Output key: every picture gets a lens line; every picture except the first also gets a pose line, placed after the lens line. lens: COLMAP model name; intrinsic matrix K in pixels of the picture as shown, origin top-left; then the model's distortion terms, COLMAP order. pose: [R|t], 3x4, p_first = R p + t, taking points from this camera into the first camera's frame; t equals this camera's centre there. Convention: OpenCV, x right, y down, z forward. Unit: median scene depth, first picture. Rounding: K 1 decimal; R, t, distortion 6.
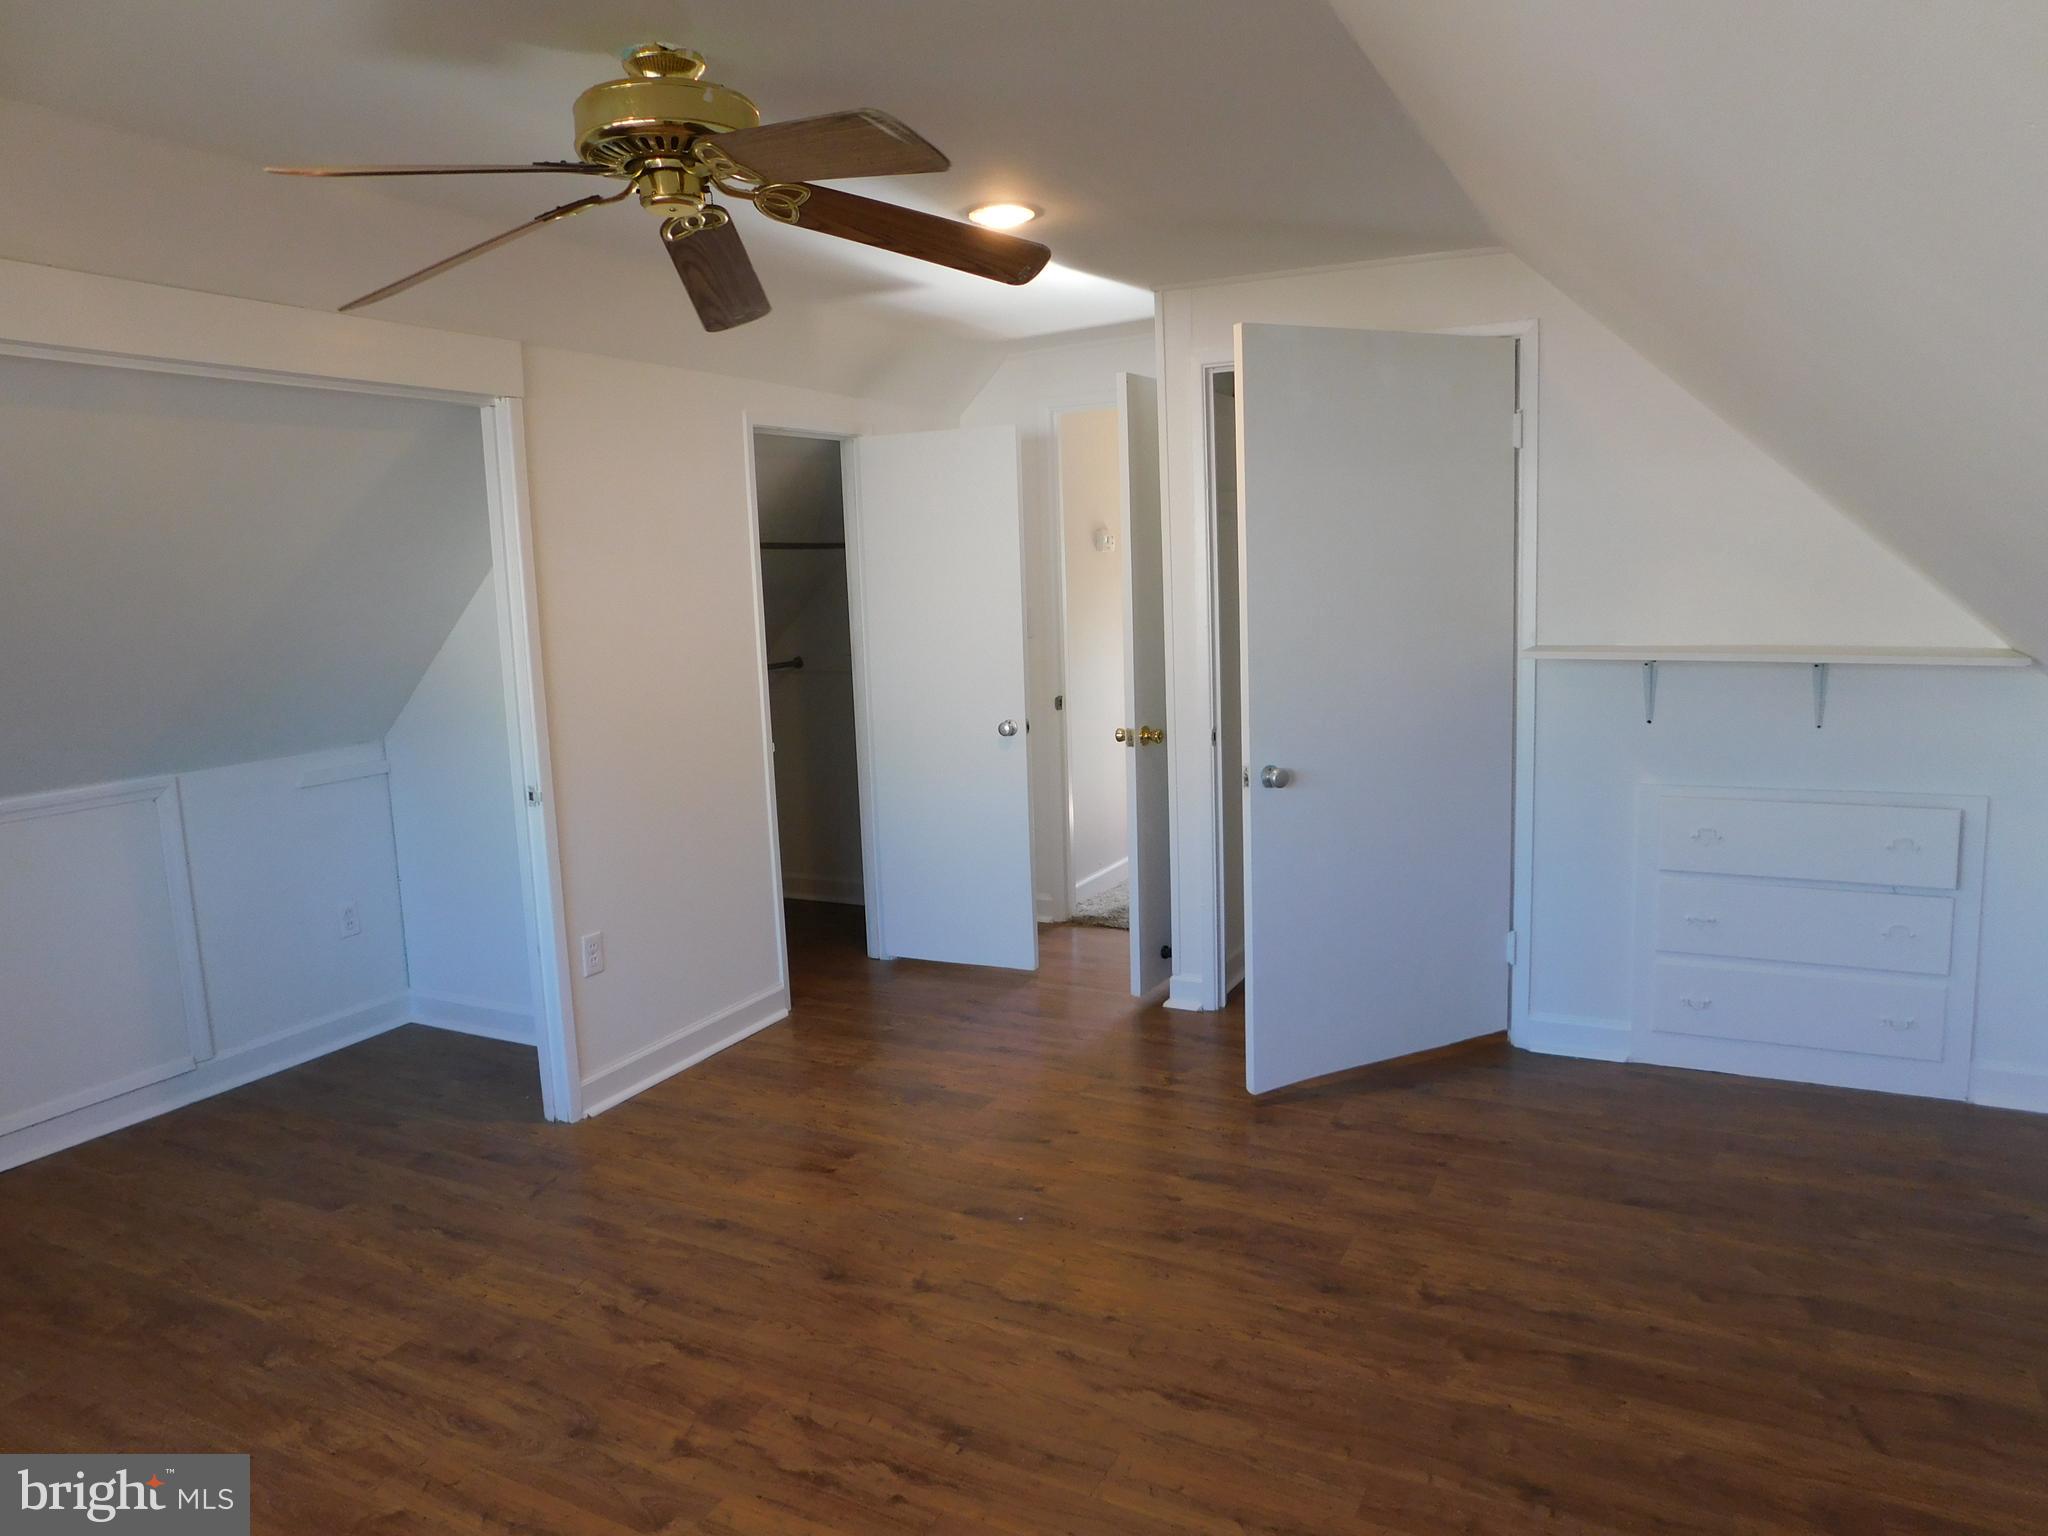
lens RADIAL K [[1349.8, 0, 1025.8], [0, 1349.8, 769.8], [0, 0, 1]] dist [-0.064376, 0.048529]
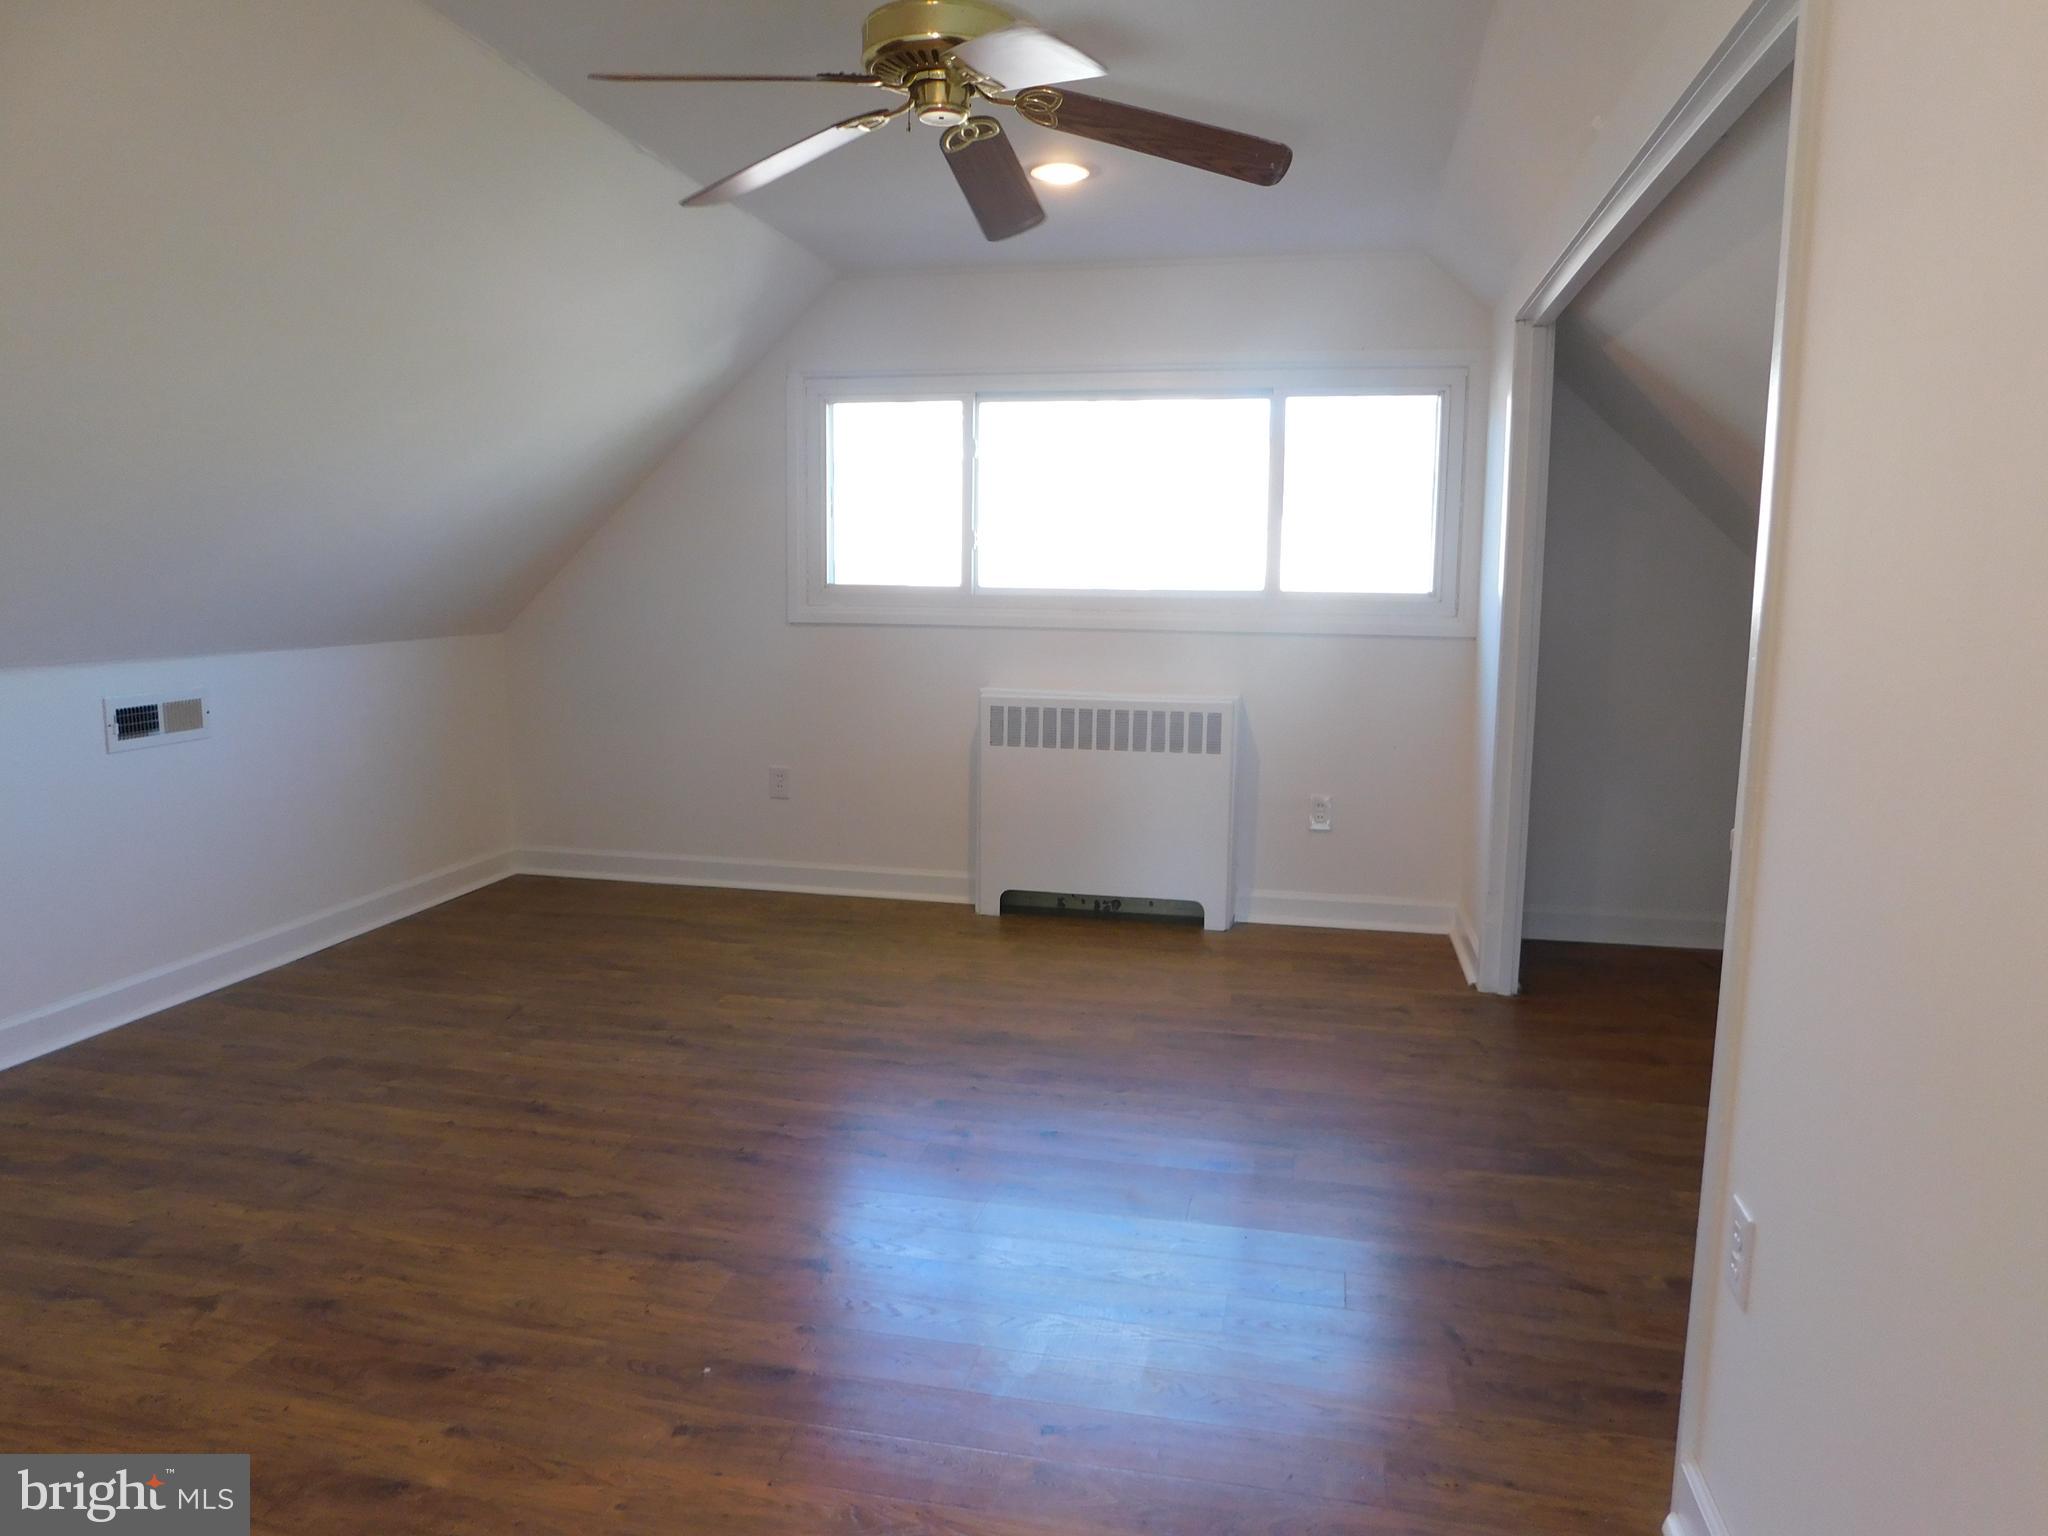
lens RADIAL K [[1349.8, 0, 1024.1], [0, 1349.8, 767.2], [0, 0, 1]] dist [-0.064376, 0.048529]
pose [[-0.966052, 0.058566, -0.251622, -0.008086], [-0.016964, 0.957485, 0.287985, -0.184778], [0.257791, 0.282477, -0.923986, 1.830427]]
